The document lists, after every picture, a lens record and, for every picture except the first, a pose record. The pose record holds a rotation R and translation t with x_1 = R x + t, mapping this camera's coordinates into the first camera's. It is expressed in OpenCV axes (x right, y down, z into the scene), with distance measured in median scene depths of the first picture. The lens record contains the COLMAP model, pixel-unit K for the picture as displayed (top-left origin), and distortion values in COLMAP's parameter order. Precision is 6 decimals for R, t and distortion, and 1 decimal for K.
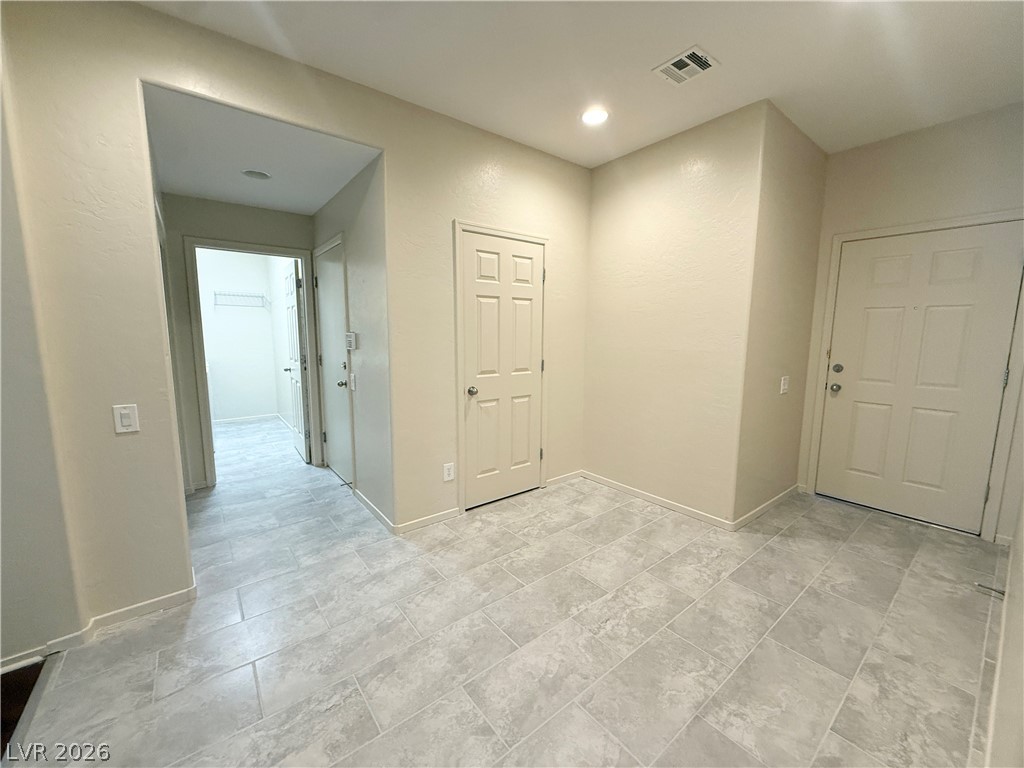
lens RADIAL K [[409.0, 0, 509.7], [0, 409.0, 383.7], [0, 0, 1]] dist [0.003414, 0.000243]
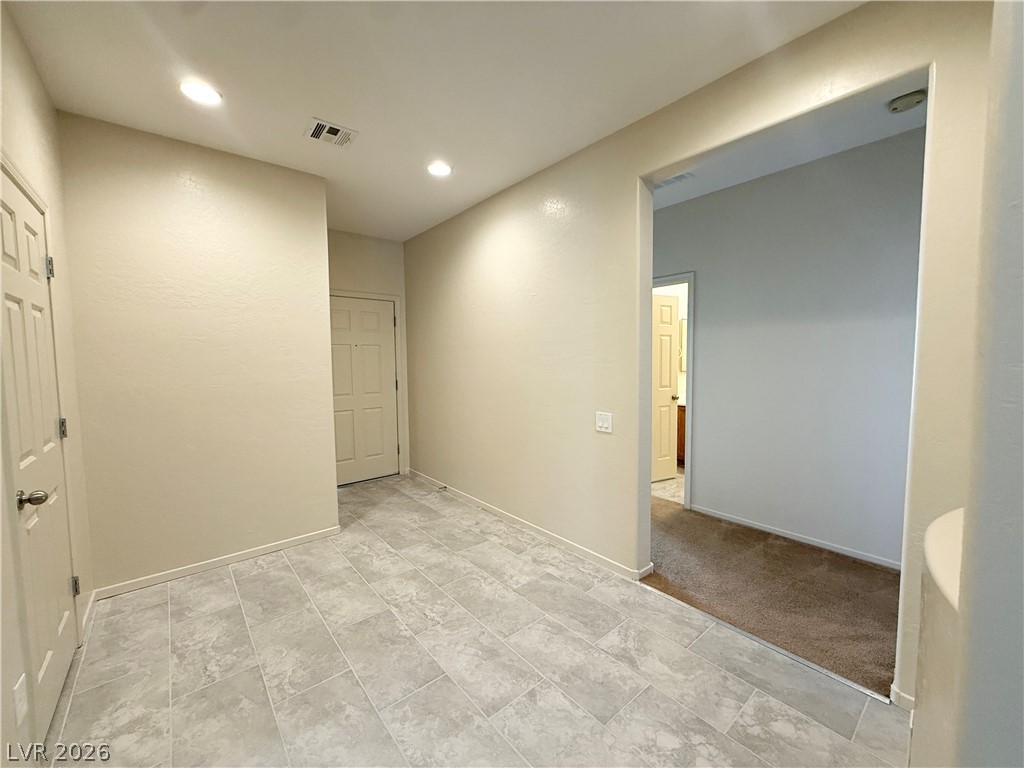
lens RADIAL K [[409.0, 0, 509.5], [0, 409.0, 384.7], [0, 0, 1]] dist [0.003414, 0.000243]
pose [[-0.027342, -0.070056, 0.997168, -0.696938], [0.137653, 0.987774, 0.073170, -0.086322], [-0.990103, 0.139263, -0.017364, 0.561525]]
